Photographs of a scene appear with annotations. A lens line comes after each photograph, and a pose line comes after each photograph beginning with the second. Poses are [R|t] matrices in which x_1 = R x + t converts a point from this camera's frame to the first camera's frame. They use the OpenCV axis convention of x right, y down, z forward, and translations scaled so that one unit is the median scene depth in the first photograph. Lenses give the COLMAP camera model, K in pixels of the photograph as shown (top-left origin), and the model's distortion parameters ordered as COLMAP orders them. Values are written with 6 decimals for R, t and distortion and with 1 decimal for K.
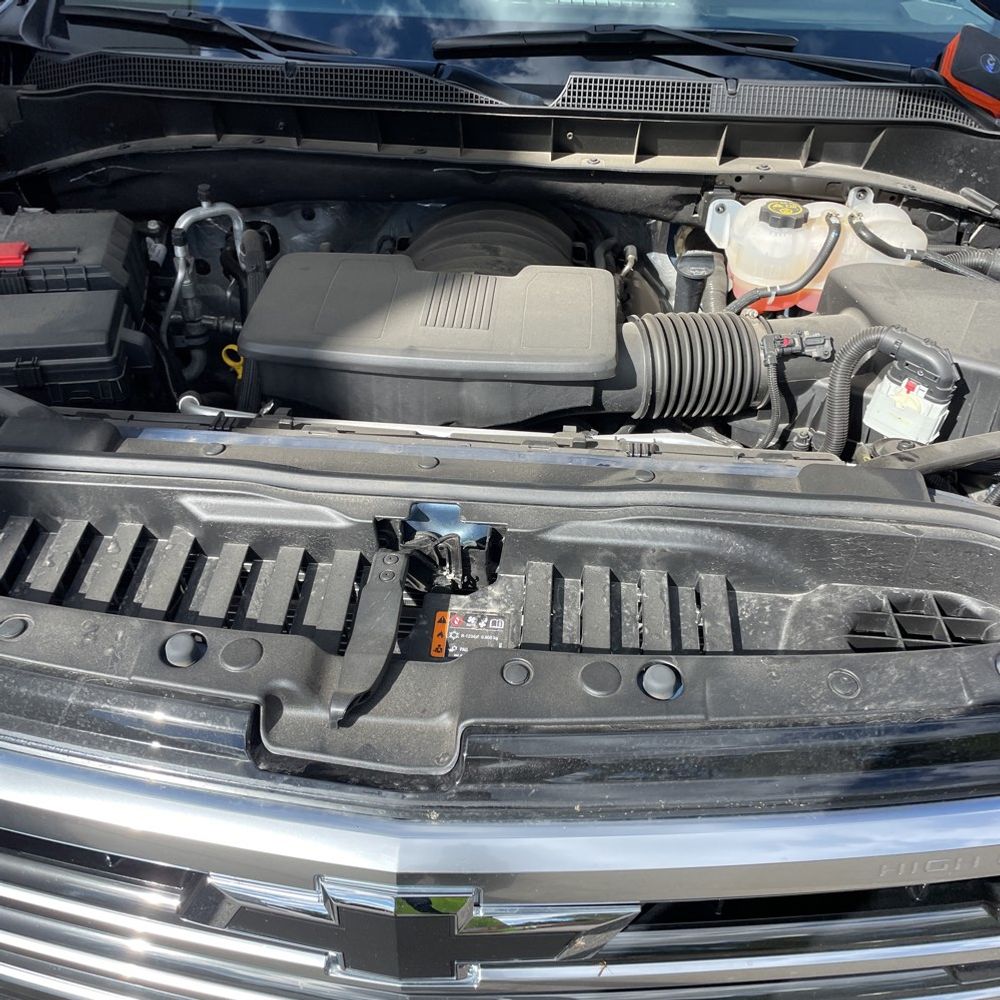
lens RADIAL K [[1001.0, 0, 486.9], [0, 1001.0, 484.9], [0, 0, 1]] dist [0.089390, -0.116245]
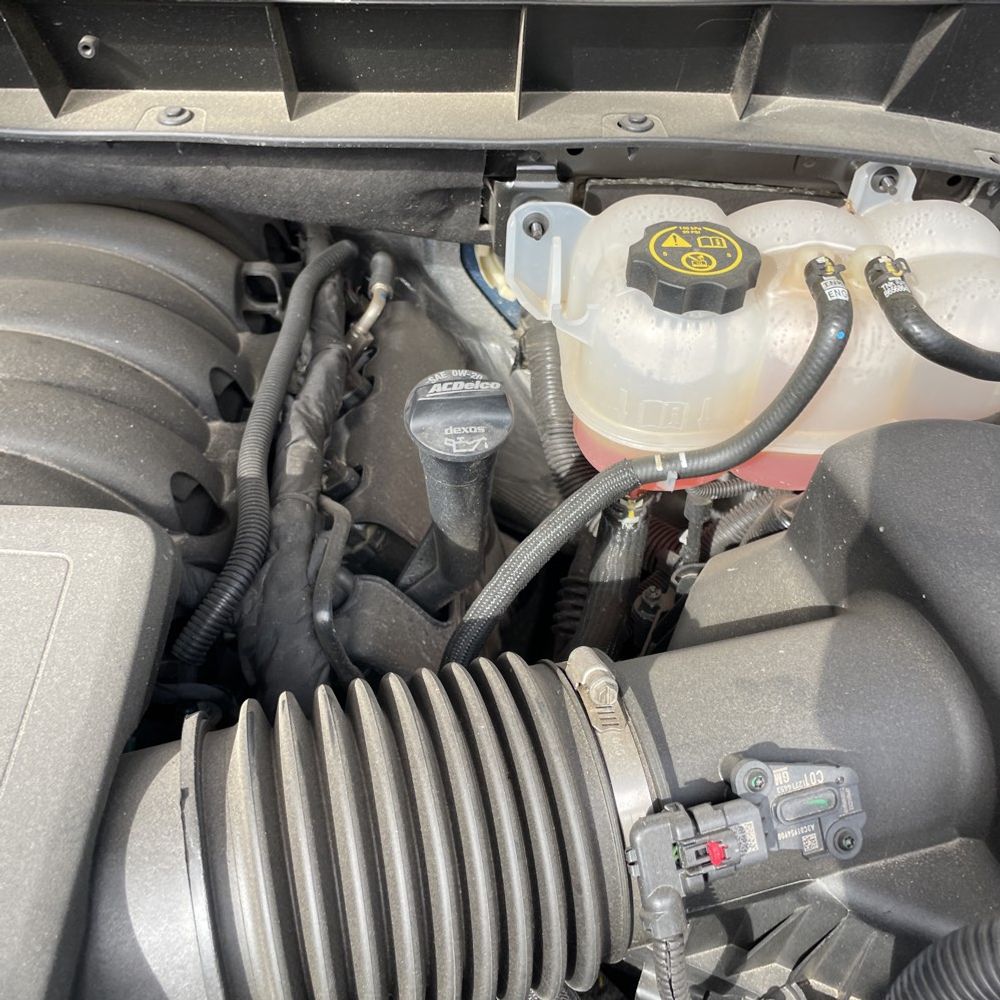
lens RADIAL K [[1001.0, 0, 486.9], [0, 1001.0, 484.9], [0, 0, 1]] dist [0.089390, -0.116245]
pose [[0.995303, -0.061510, 0.074758, 0.180081], [0.050456, 0.988625, 0.141687, -0.234338], [-0.082623, -0.137250, 0.987085, 0.611526]]
